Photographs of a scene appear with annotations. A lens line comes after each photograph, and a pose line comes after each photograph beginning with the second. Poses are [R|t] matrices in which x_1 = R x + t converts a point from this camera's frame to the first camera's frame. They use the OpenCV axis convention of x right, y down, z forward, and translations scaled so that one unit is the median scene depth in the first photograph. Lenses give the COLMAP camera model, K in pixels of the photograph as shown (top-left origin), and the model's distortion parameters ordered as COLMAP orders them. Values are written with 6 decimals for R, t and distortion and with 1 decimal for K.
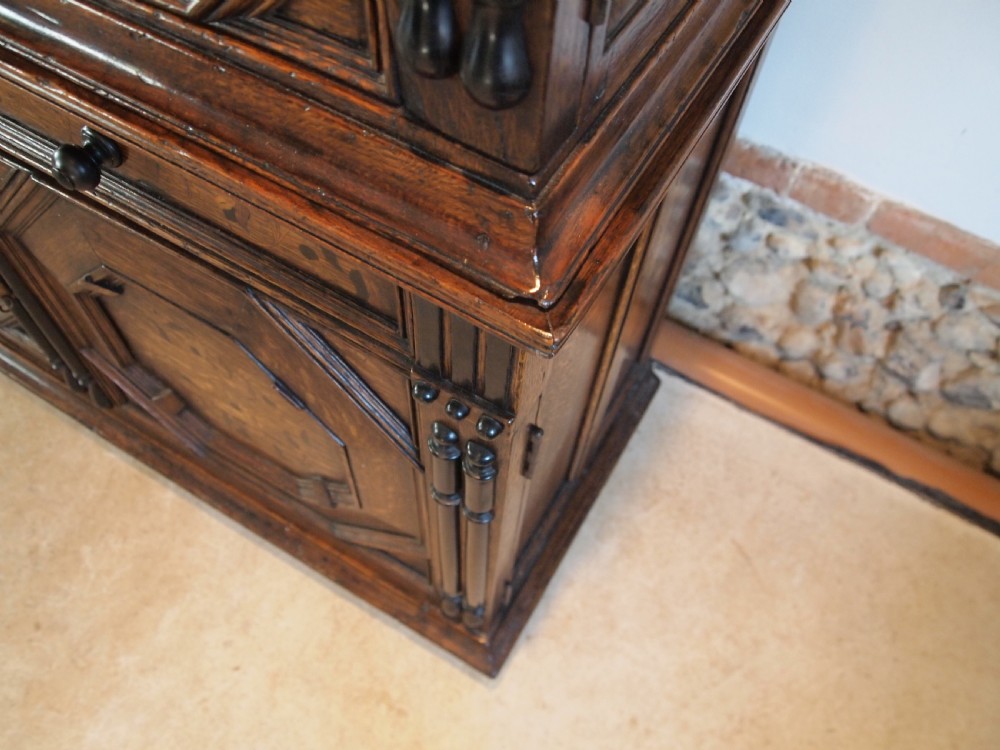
lens RADIAL K [[793.8, 0, 500.0], [0, 793.8, 375.0], [0, 0, 1]] dist [-0.036116, -0.004314]
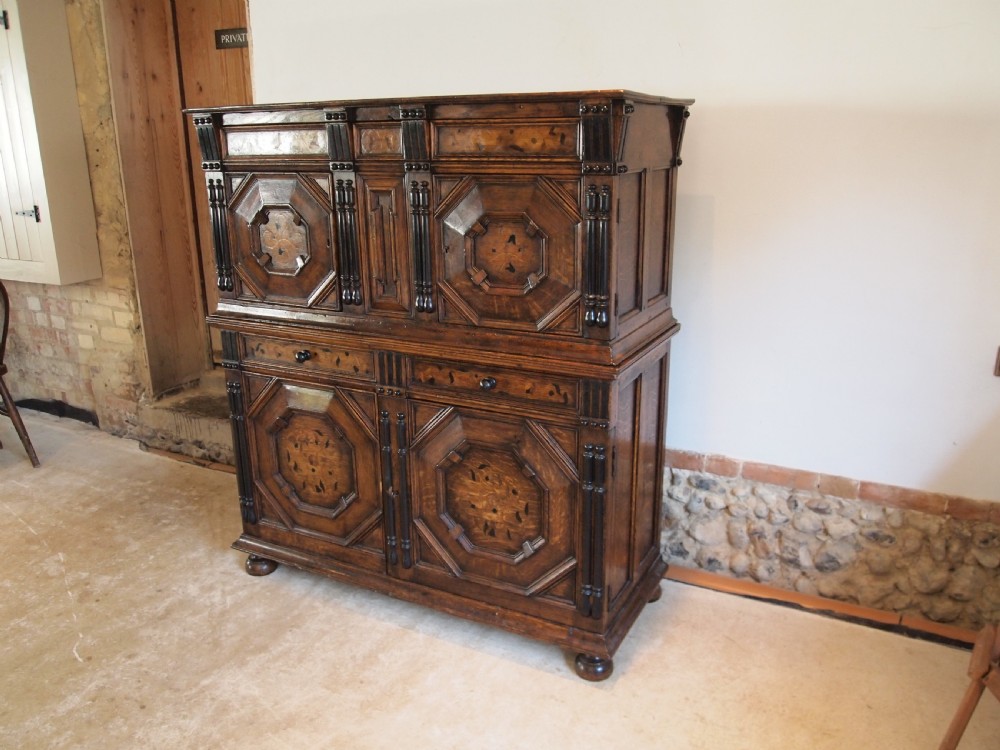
lens RADIAL K [[815.6, 0, 500.0], [0, 815.6, 375.0], [0, 0, 1]] dist [-0.034960, -0.004714]
pose [[0.997345, -0.067044, 0.028427, -0.256189], [0.068703, 0.736866, -0.672538, 1.057034], [0.024142, 0.672706, 0.739516, -0.880520]]
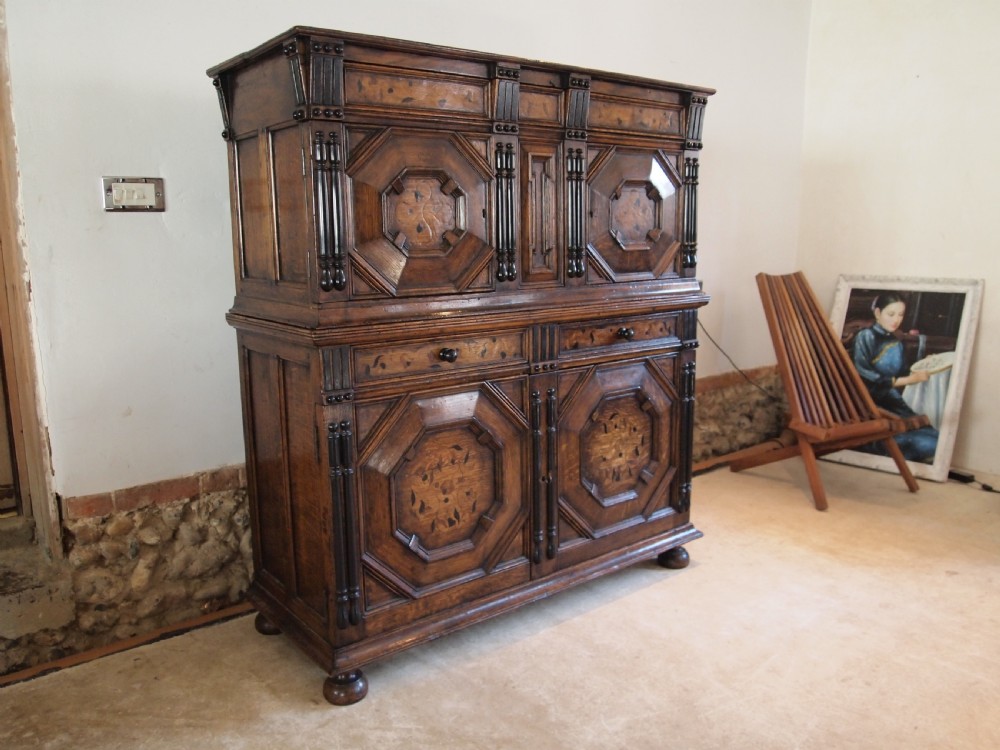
lens RADIAL K [[815.6, 0, 500.0], [0, 815.6, 375.0], [0, 0, 1]] dist [-0.034960, -0.004714]
pose [[0.354223, -0.210098, 0.911255, -2.161296], [0.814663, 0.547796, -0.190376, 0.061905], [-0.459184, 0.809801, 0.365201, -0.058494]]
